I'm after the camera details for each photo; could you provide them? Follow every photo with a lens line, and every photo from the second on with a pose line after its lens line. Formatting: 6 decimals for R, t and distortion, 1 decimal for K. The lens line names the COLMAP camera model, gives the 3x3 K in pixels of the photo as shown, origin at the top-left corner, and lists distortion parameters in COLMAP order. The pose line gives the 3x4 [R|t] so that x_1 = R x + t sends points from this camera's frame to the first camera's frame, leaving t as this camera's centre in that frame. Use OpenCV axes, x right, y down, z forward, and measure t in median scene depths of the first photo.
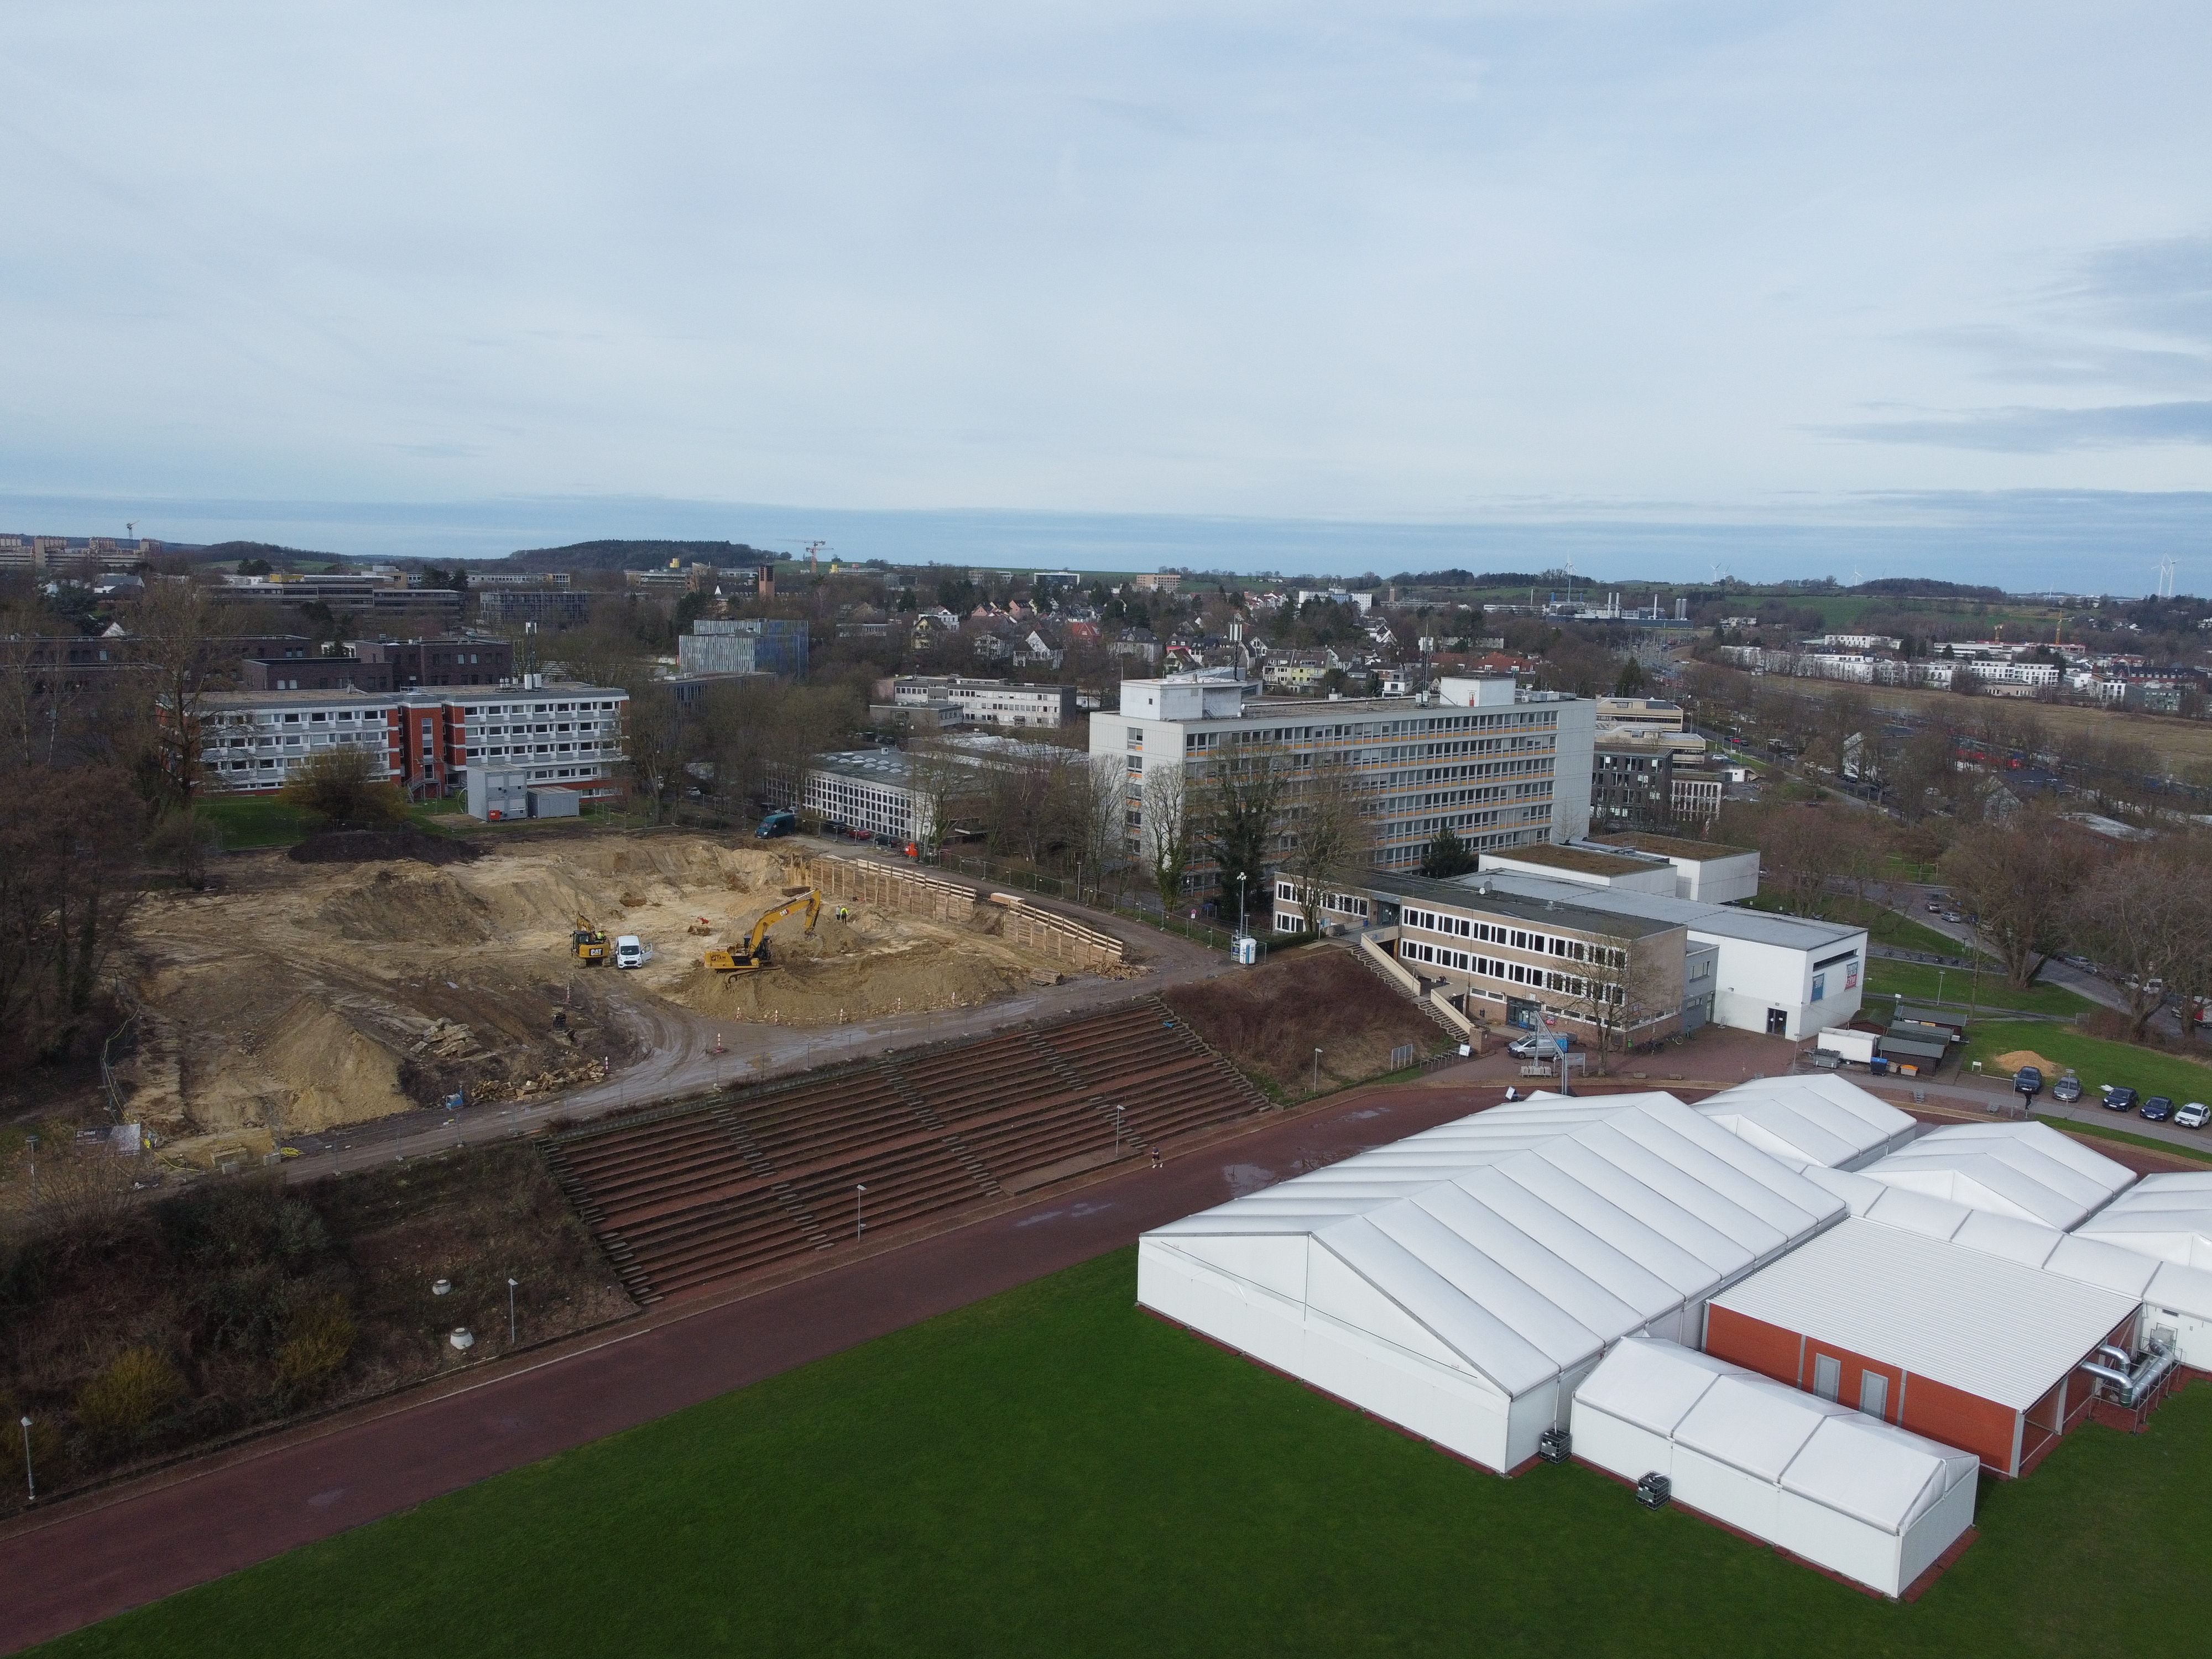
lens RADIAL K [[1677.5, 0, 1106.0], [0, 1677.5, 829.5], [0, 0, 1]] dist [0.013084, -0.012149]
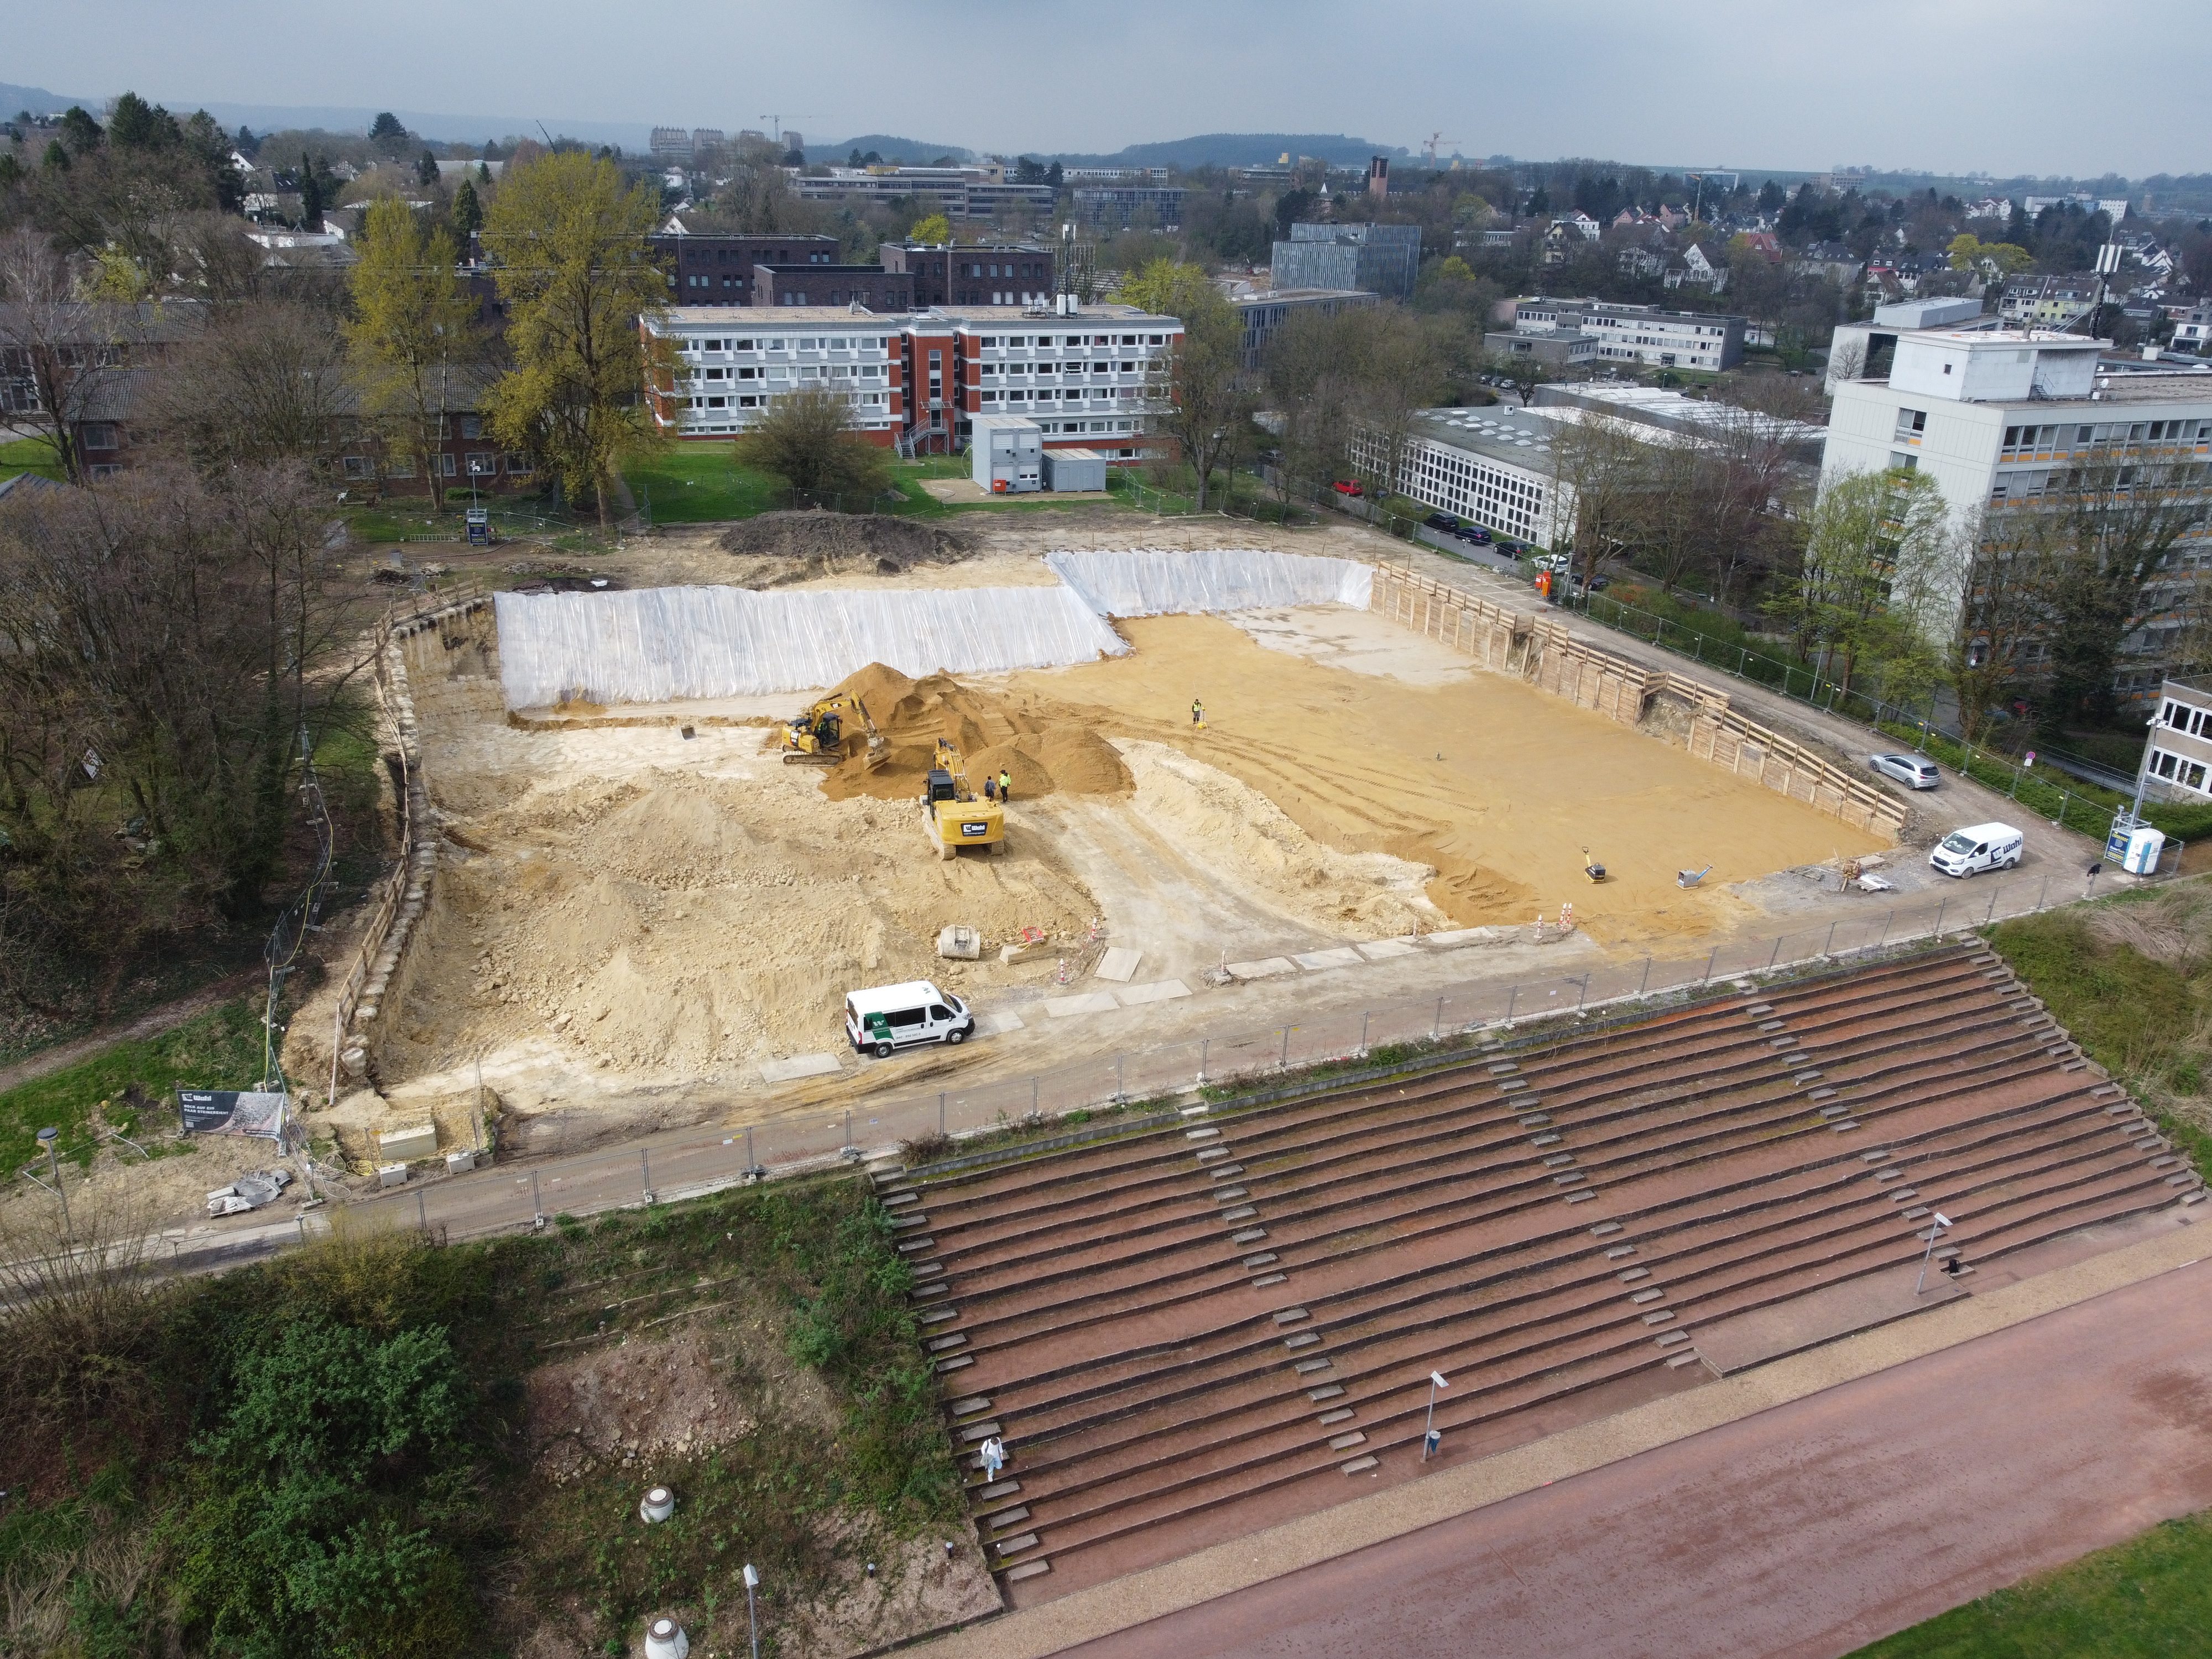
lens RADIAL K [[1677.5, 0, 1106.0], [0, 1677.5, 829.5], [0, 0, 1]] dist [0.013084, -0.012149]
pose [[0.939971, 0.130765, -0.315205, -0.048548], [-0.058282, 0.971614, 0.229280, -0.032370], [0.336239, -0.197147, 0.920911, 0.250093]]
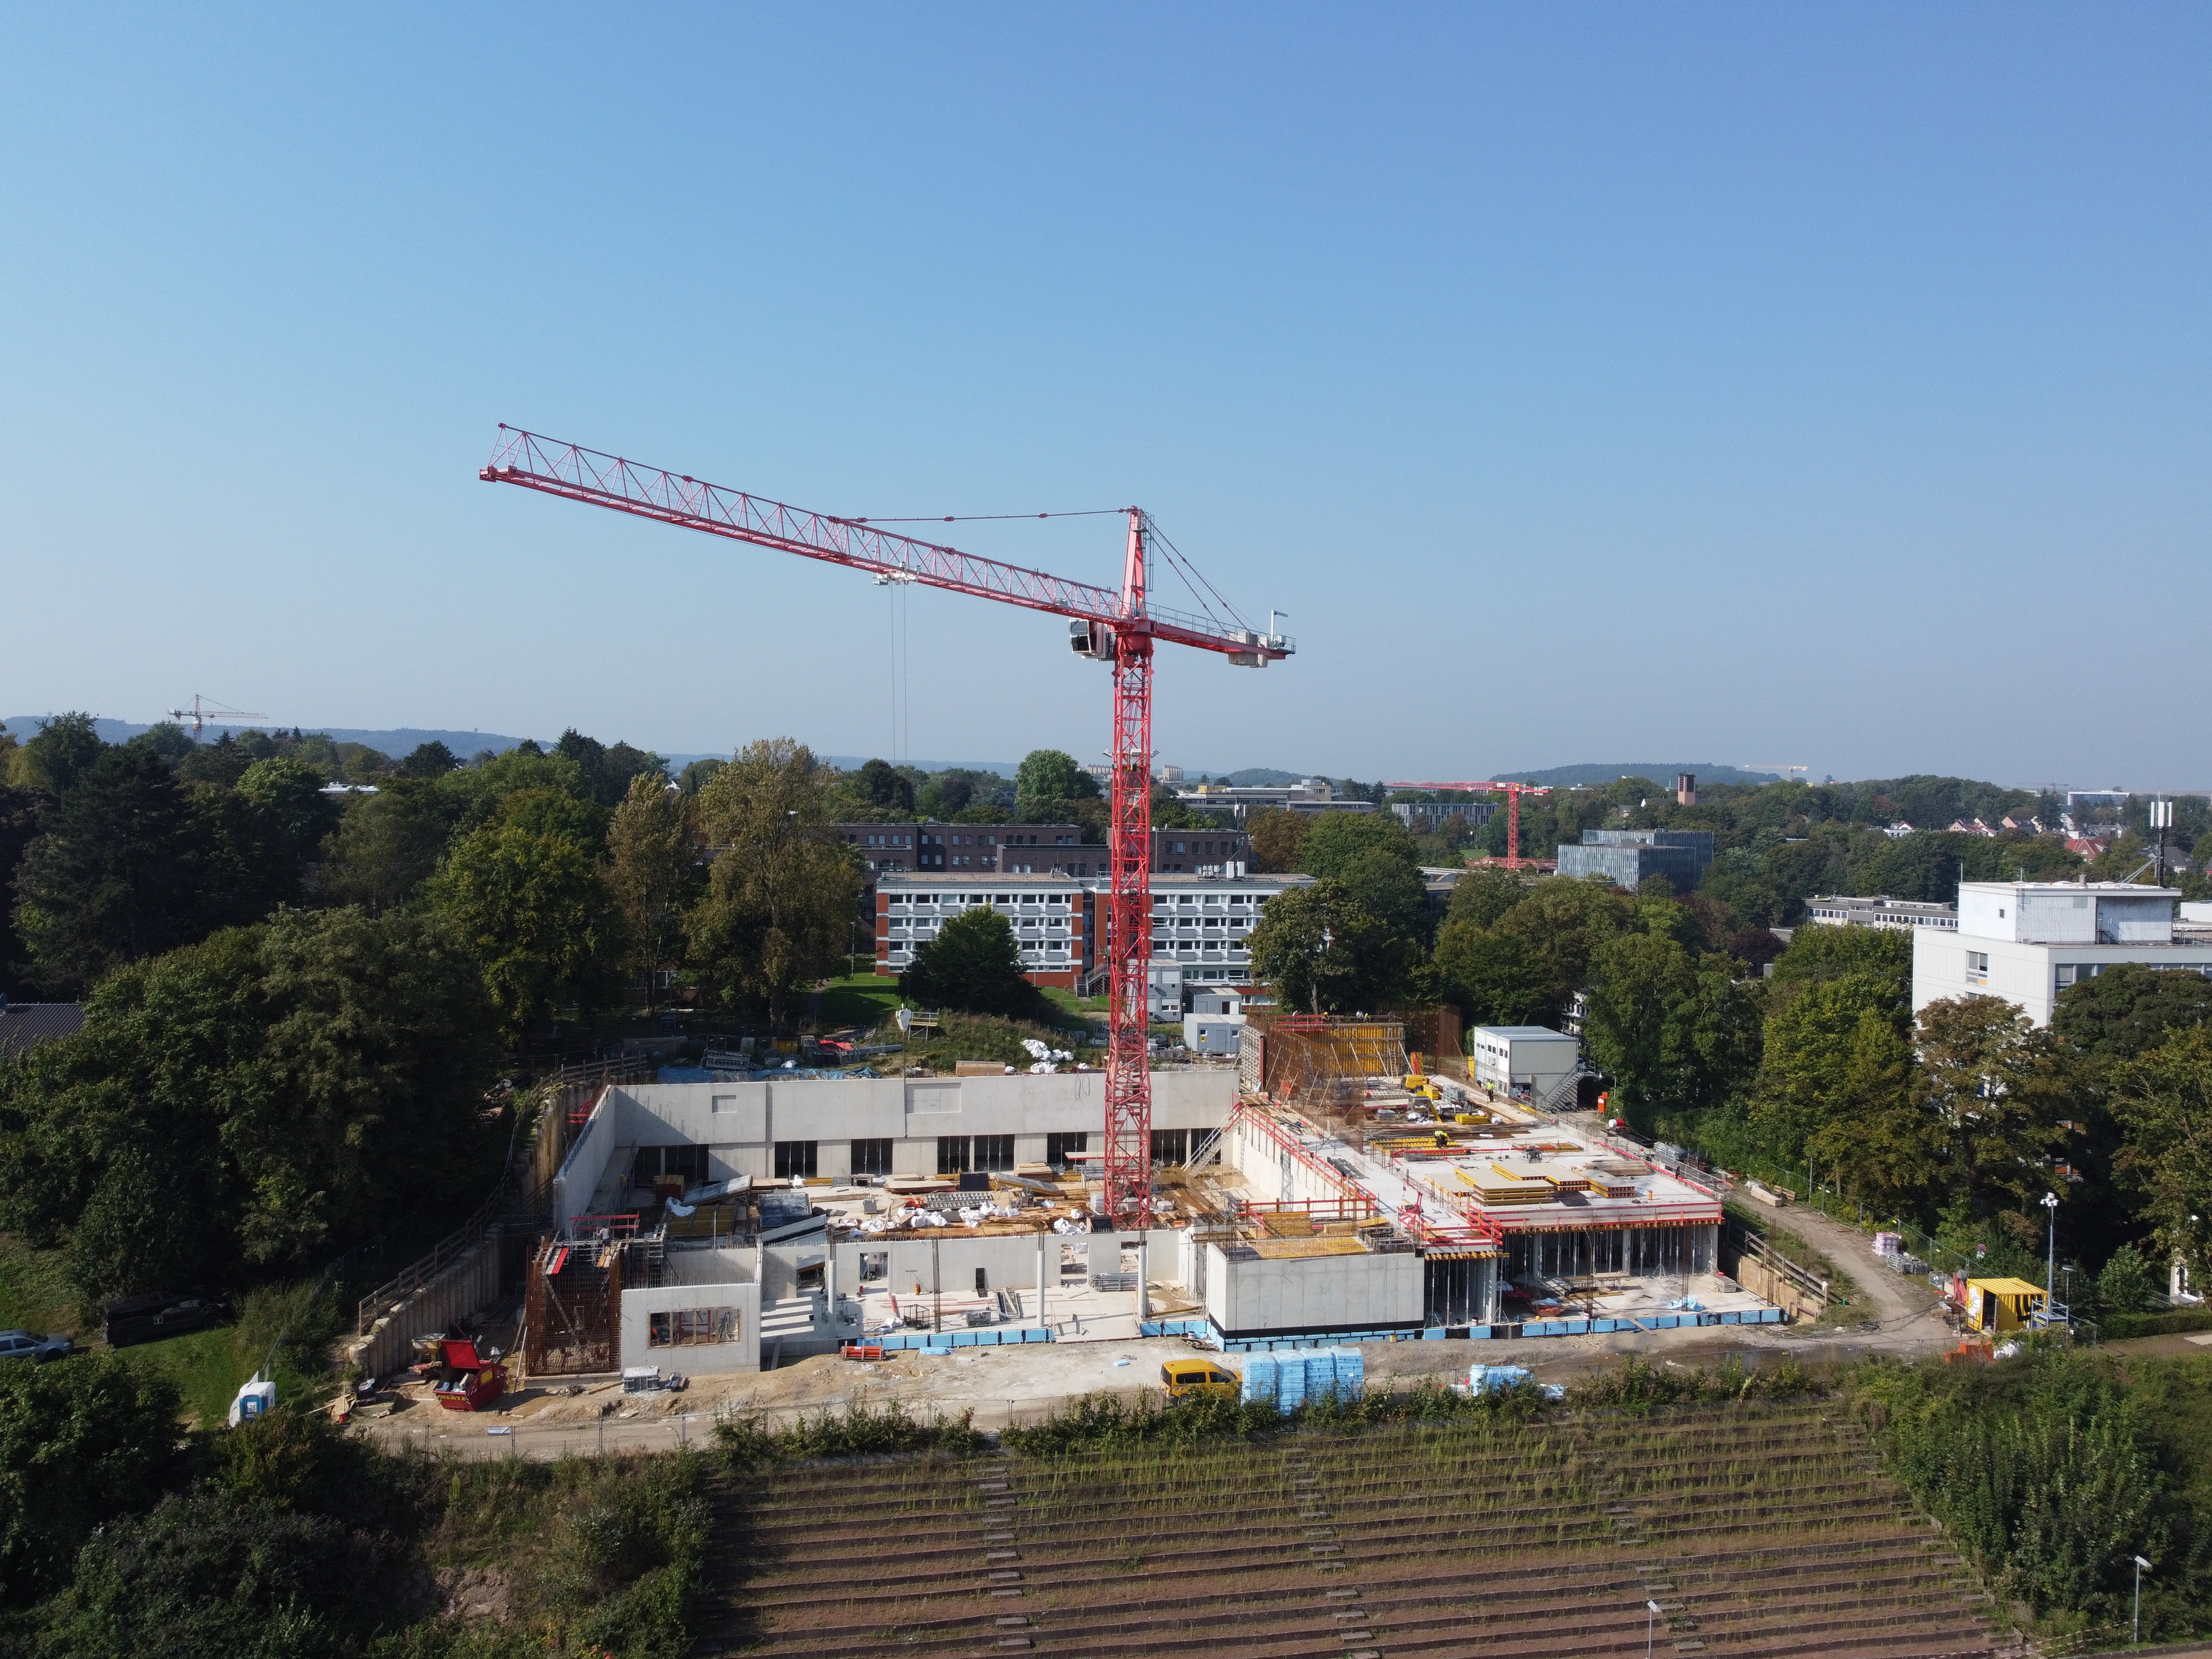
lens RADIAL K [[1677.5, 0, 1106.0], [0, 1677.5, 829.5], [0, 0, 1]] dist [0.013084, -0.012149]
pose [[0.841073, 0.007545, -0.540869, 0.085712], [-0.079308, 0.990817, -0.109506, -0.006619], [0.535076, 0.134997, 0.833948, 0.227546]]
